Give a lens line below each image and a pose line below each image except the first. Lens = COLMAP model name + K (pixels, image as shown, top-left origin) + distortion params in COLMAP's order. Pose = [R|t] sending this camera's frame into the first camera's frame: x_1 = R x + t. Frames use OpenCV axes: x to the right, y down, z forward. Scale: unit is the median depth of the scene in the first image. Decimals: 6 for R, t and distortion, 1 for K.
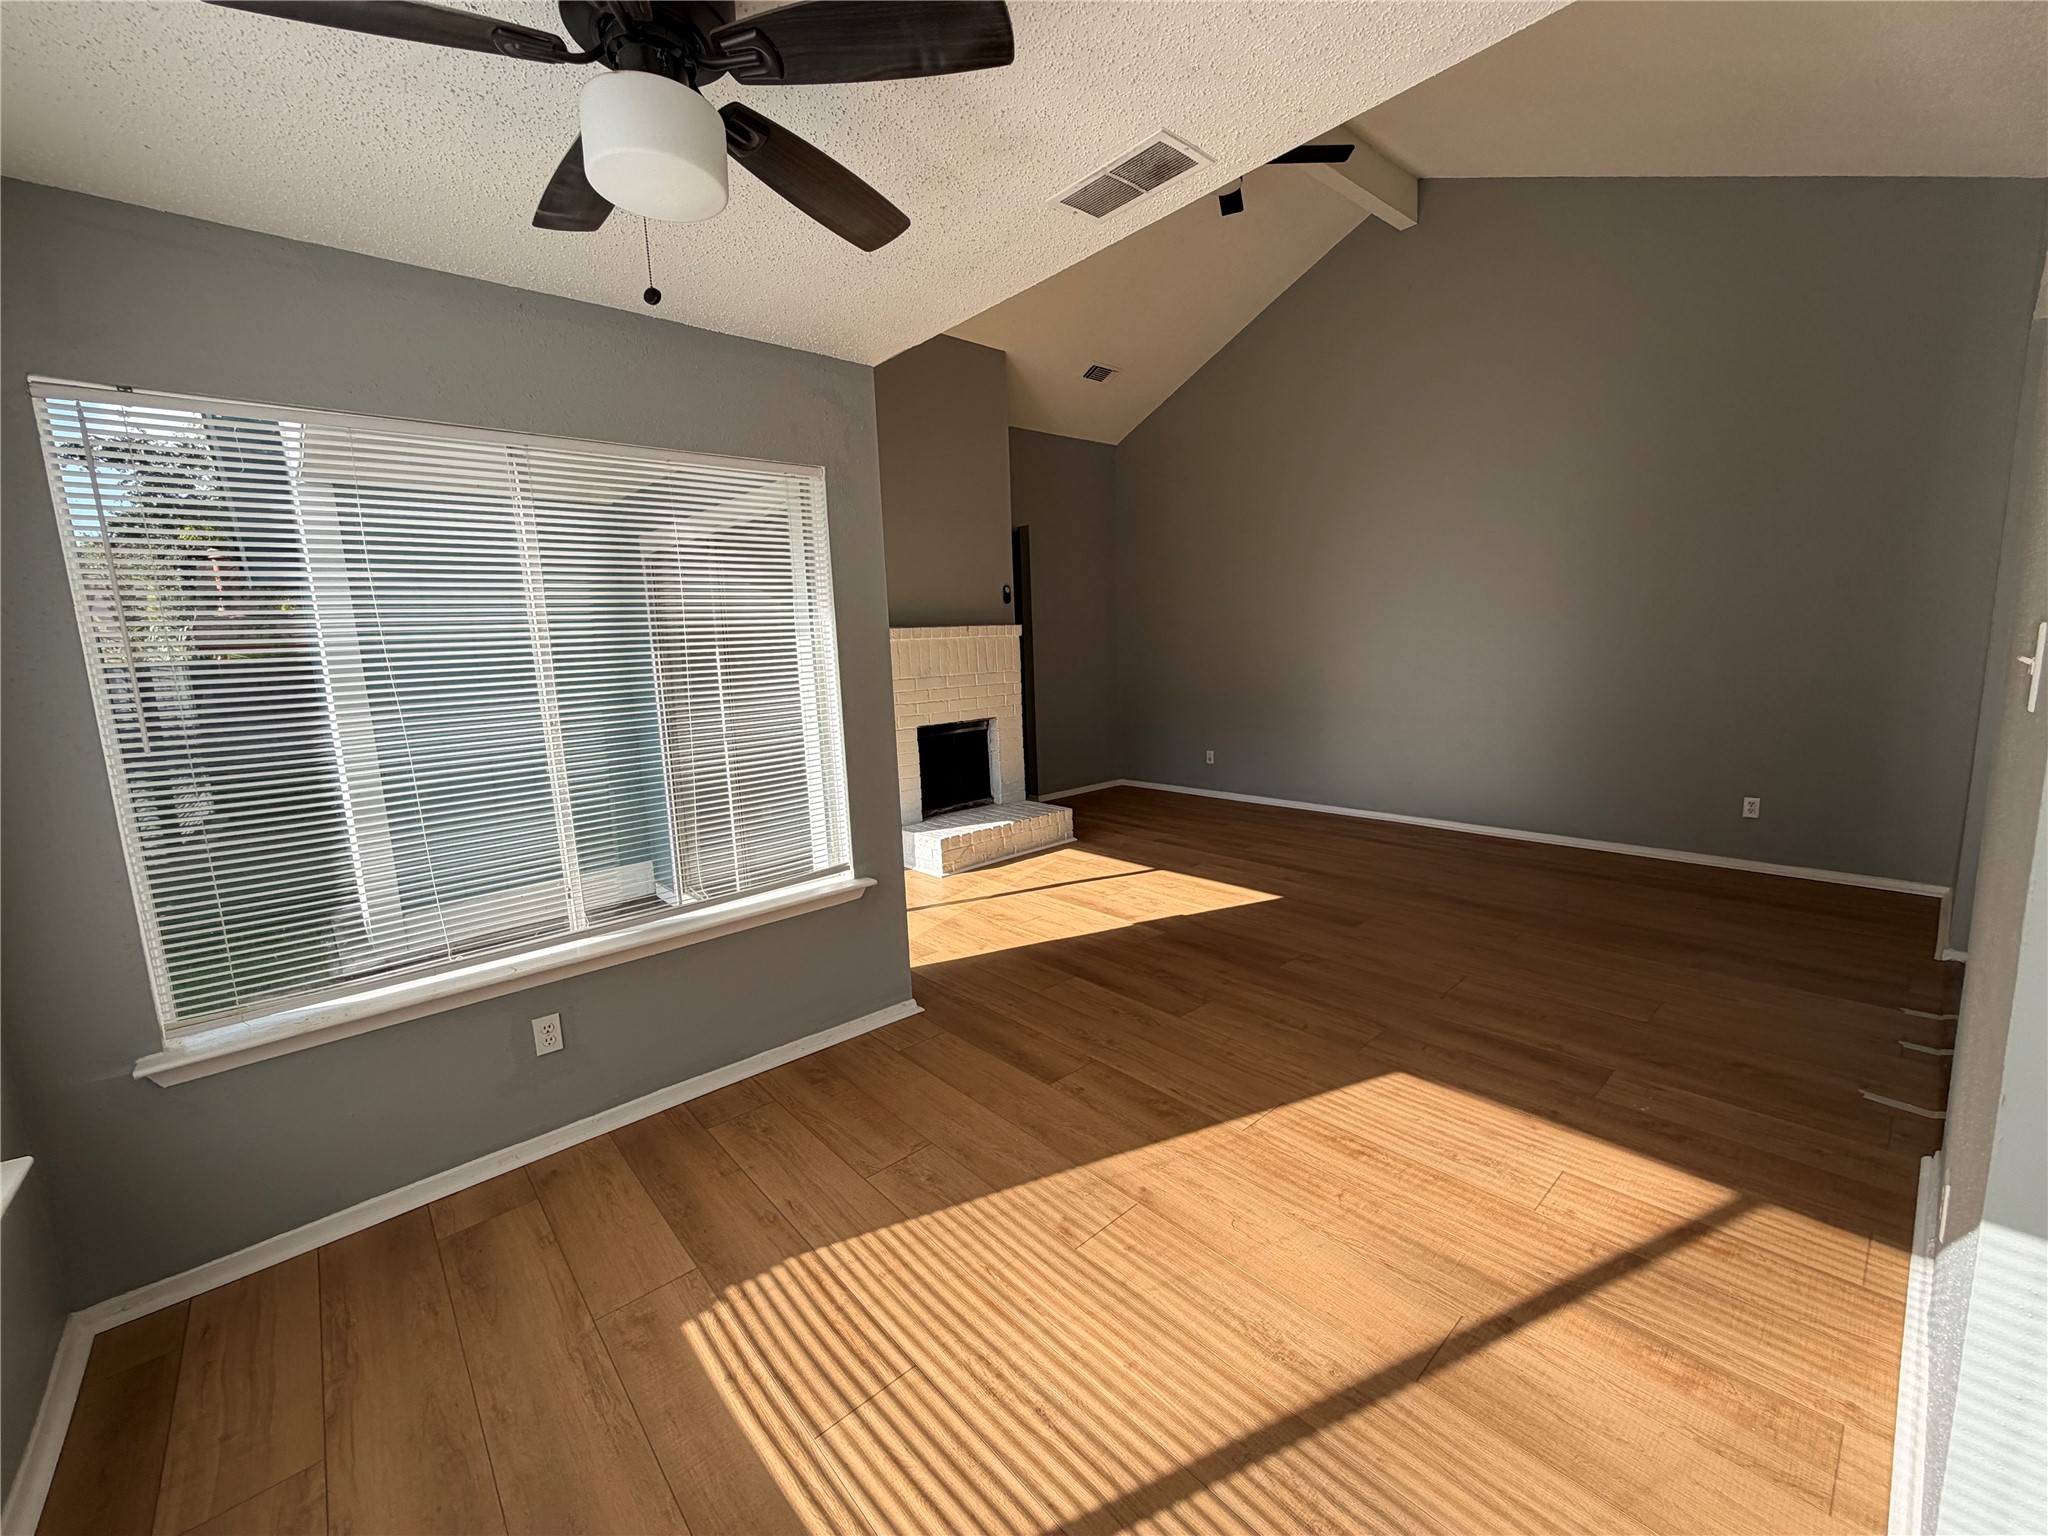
lens RADIAL K [[810.8, 0, 1017.2], [0, 810.8, 768.8], [0, 0, 1]] dist [0.002176, 0.000007]
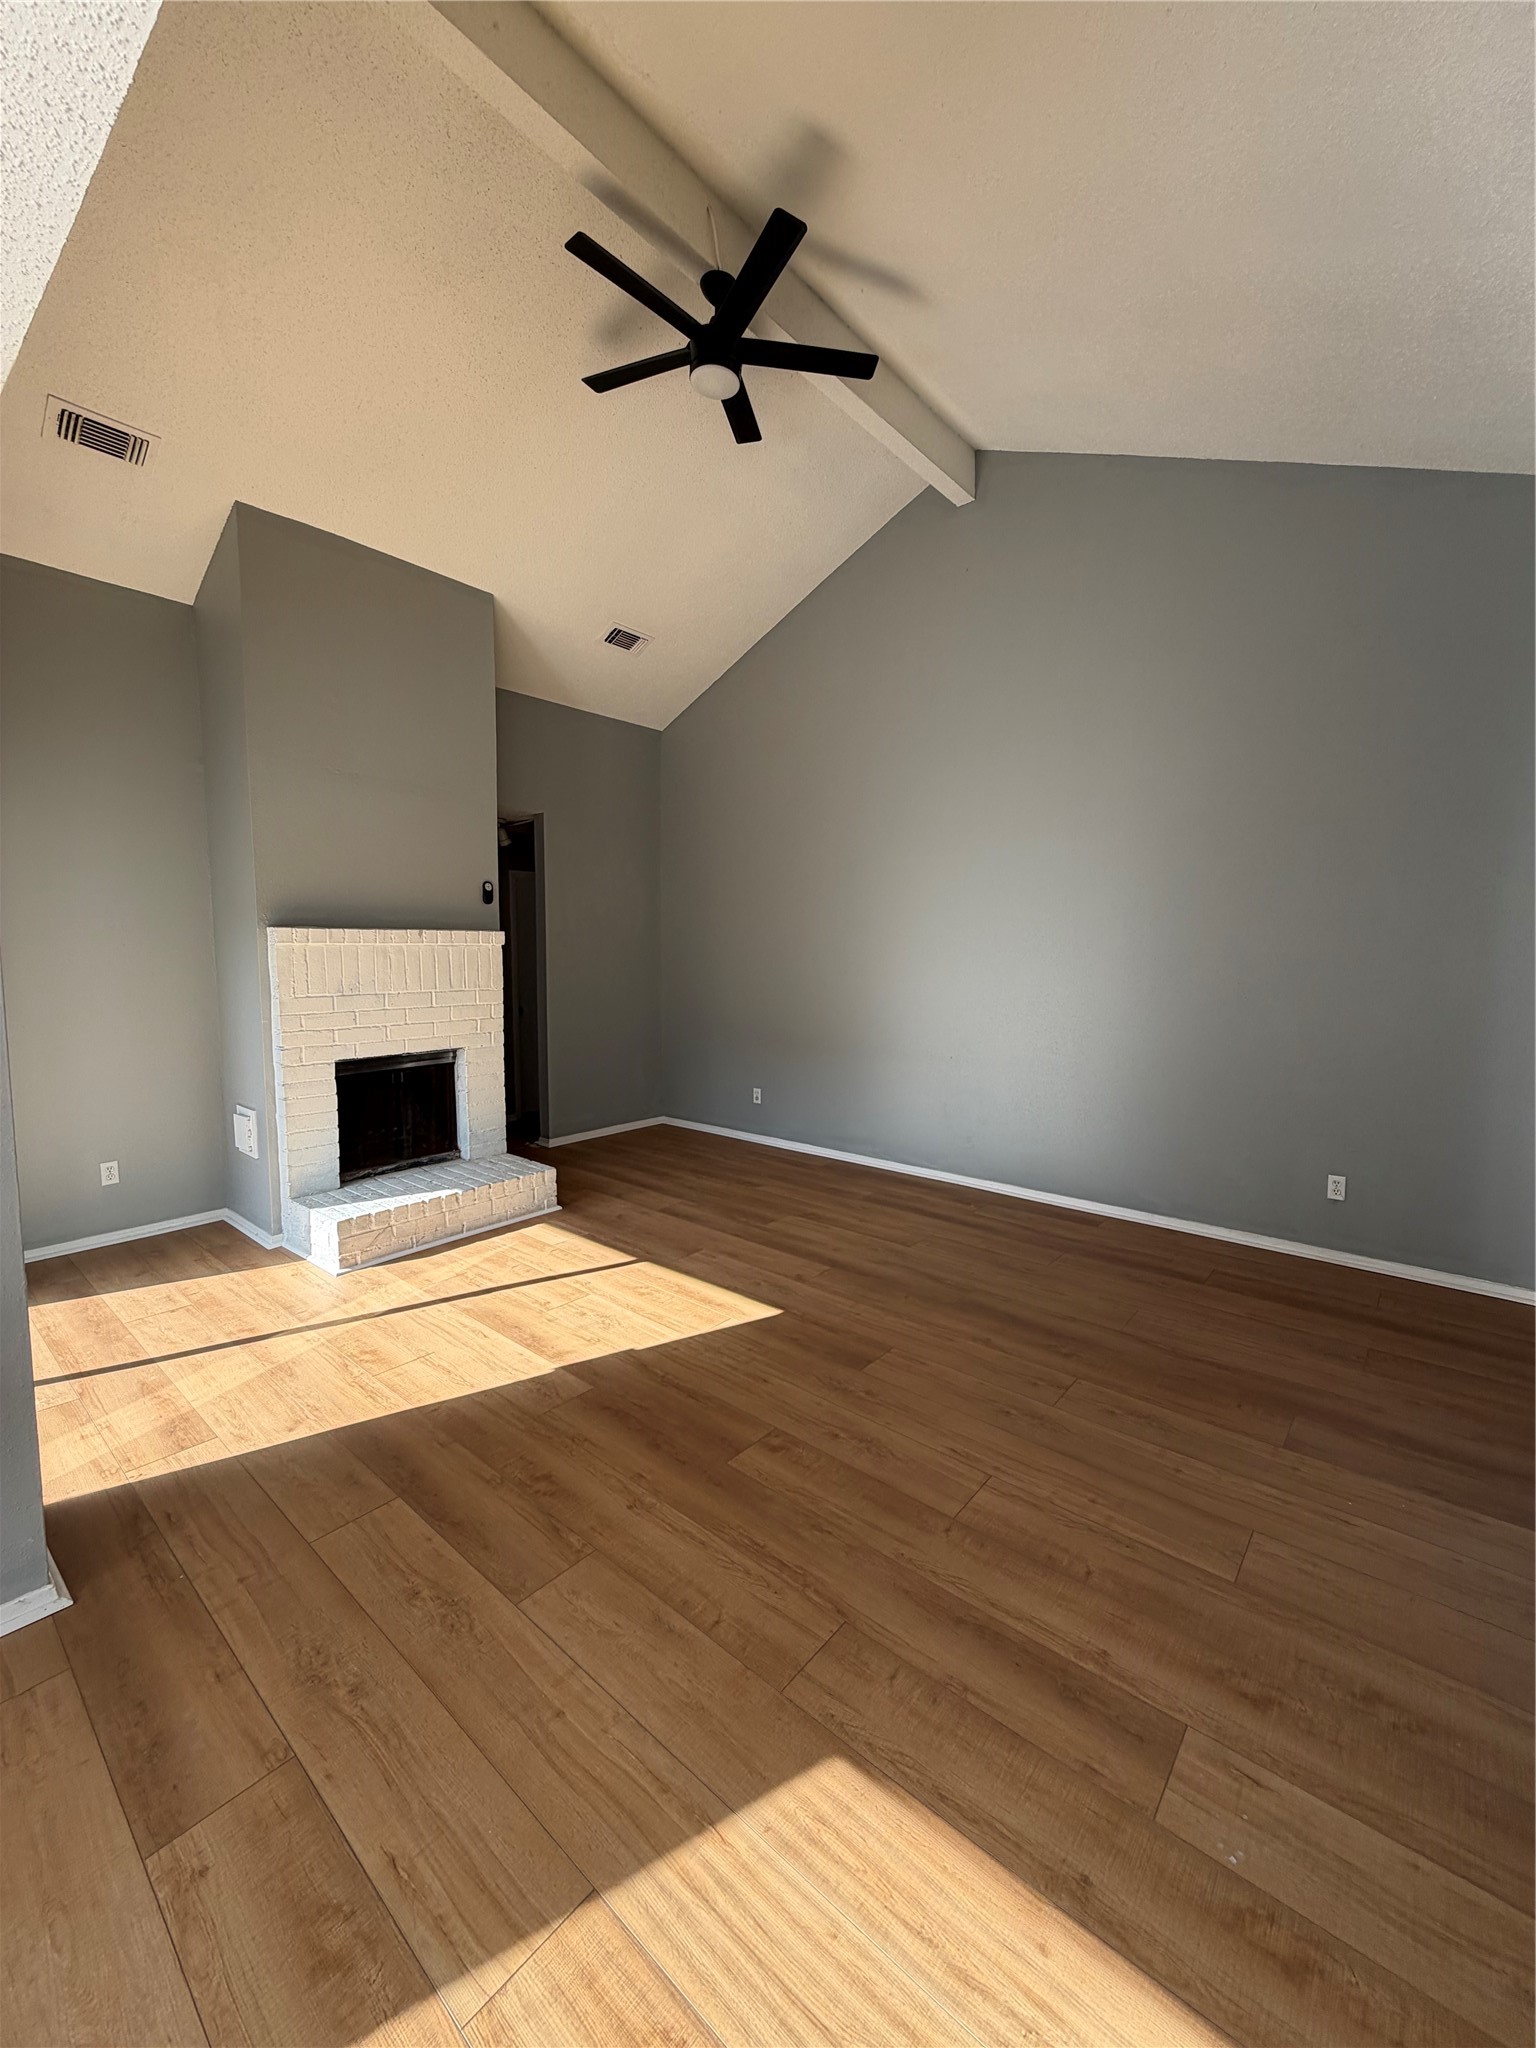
lens RADIAL K [[810.8, 0, 768.0], [0, 810.8, 1024.0], [0, 0, 1]] dist [0.002176, 0.000007]
pose [[0.988175, 0.028985, 0.150564, 0.175200], [-0.019178, 0.997623, -0.066183, -0.049116], [-0.152125, 0.062513, 0.986382, 0.228854]]
